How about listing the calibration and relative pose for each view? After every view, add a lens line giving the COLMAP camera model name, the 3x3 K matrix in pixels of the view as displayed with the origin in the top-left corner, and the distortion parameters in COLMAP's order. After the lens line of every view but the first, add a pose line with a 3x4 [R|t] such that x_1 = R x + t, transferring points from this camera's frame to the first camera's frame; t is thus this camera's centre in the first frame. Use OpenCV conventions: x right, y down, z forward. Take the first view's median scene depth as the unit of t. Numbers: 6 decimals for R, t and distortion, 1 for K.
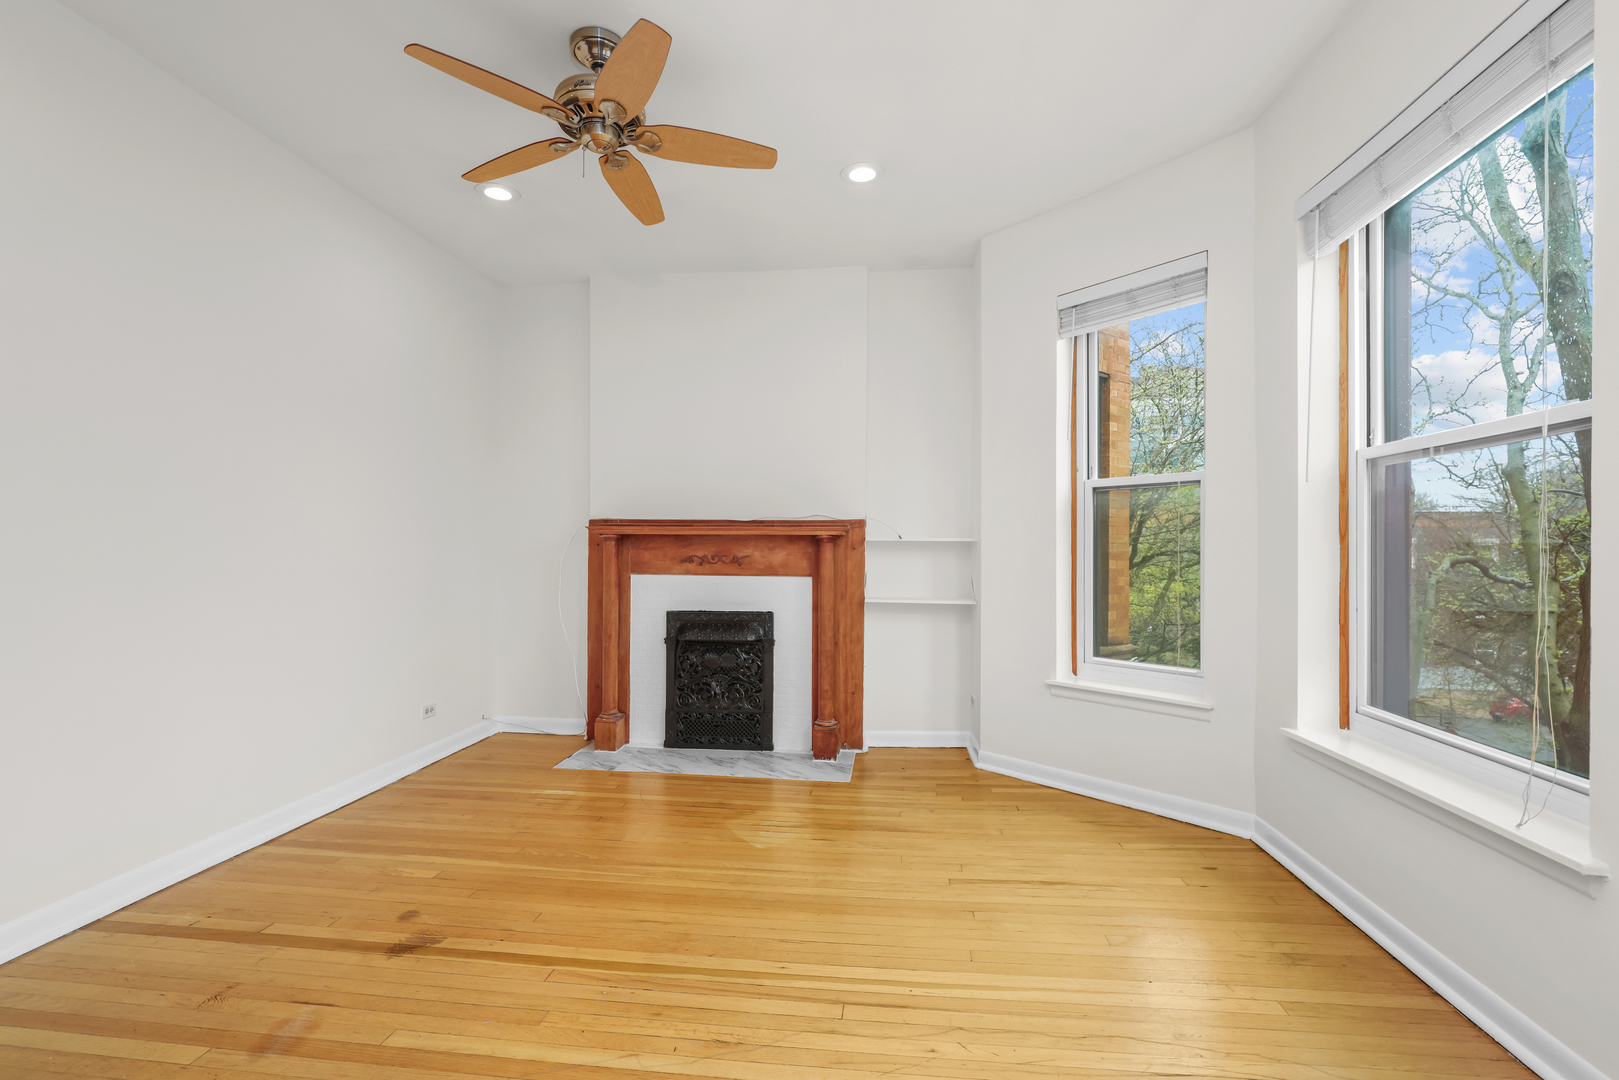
lens RADIAL K [[739.0, 0, 809.5], [0, 739.0, 540.0], [0, 0, 1]] dist [0.000941, -0.000676]
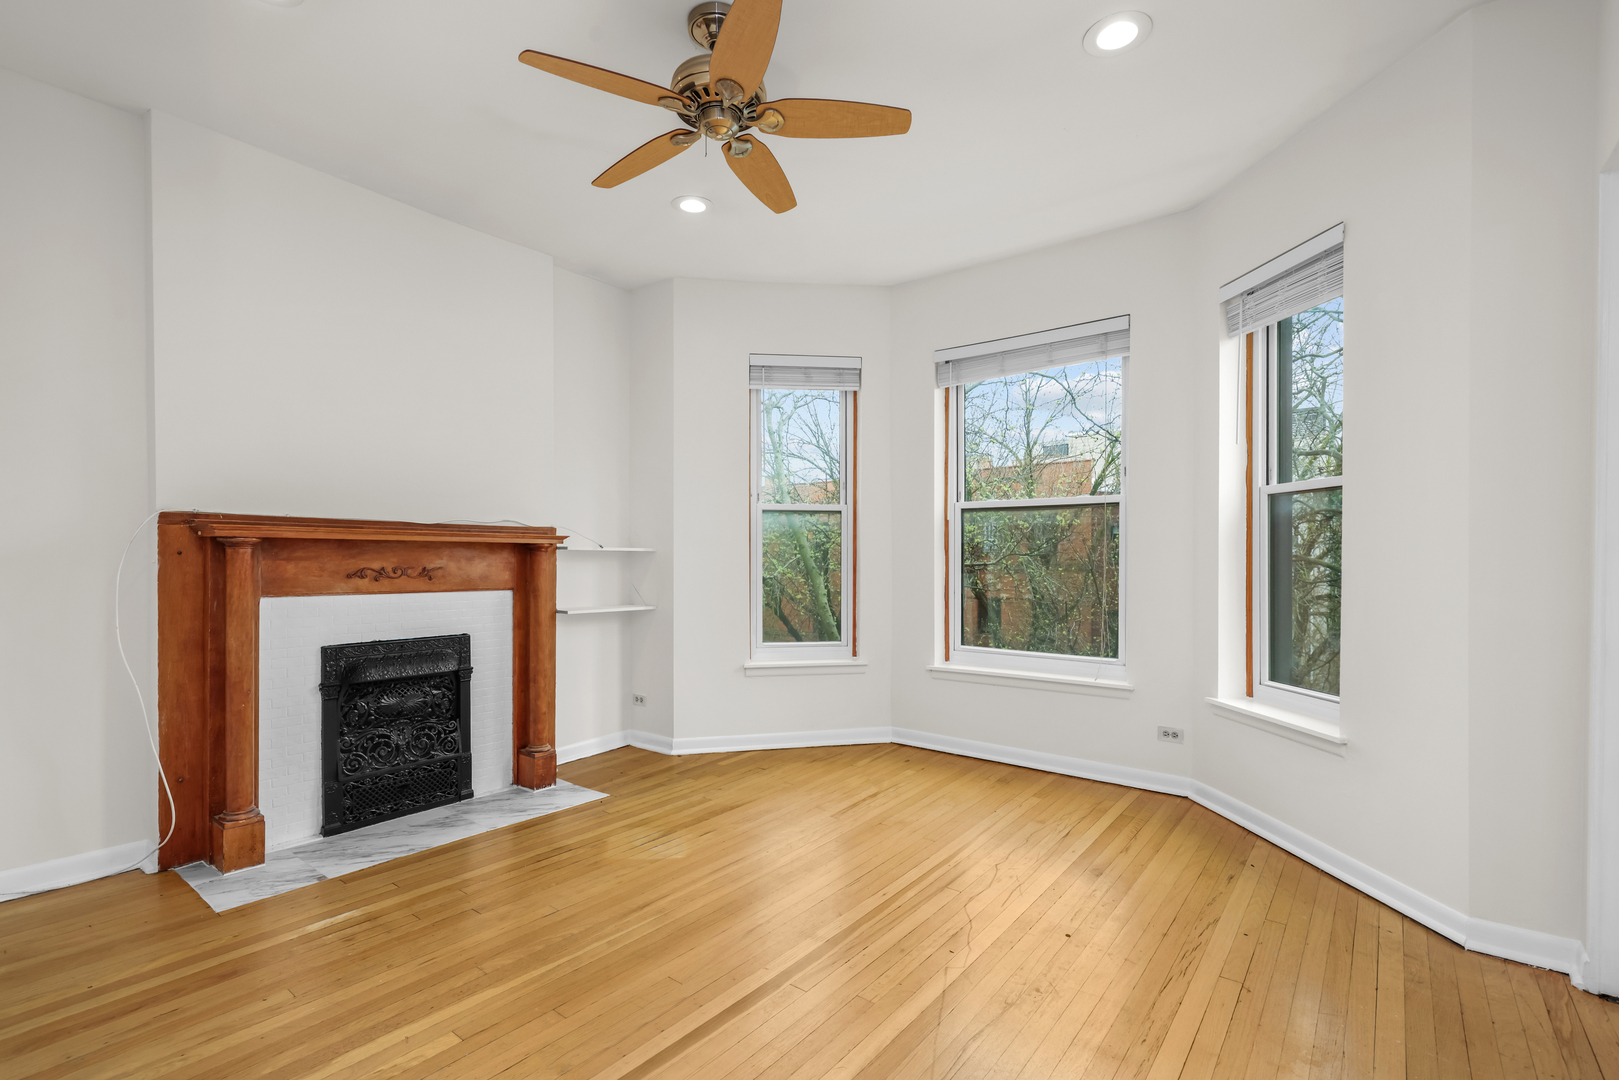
lens RADIAL K [[748.6, 0, 813.8], [0, 748.6, 548.0], [0, 0, 1]] dist [-0.000746, -0.000275]
pose [[0.506944, 0.008320, 0.861939, -0.592306], [-0.009413, 0.999947, -0.004116, -0.000475], [-0.861928, -0.006027, 0.506995, 0.231070]]
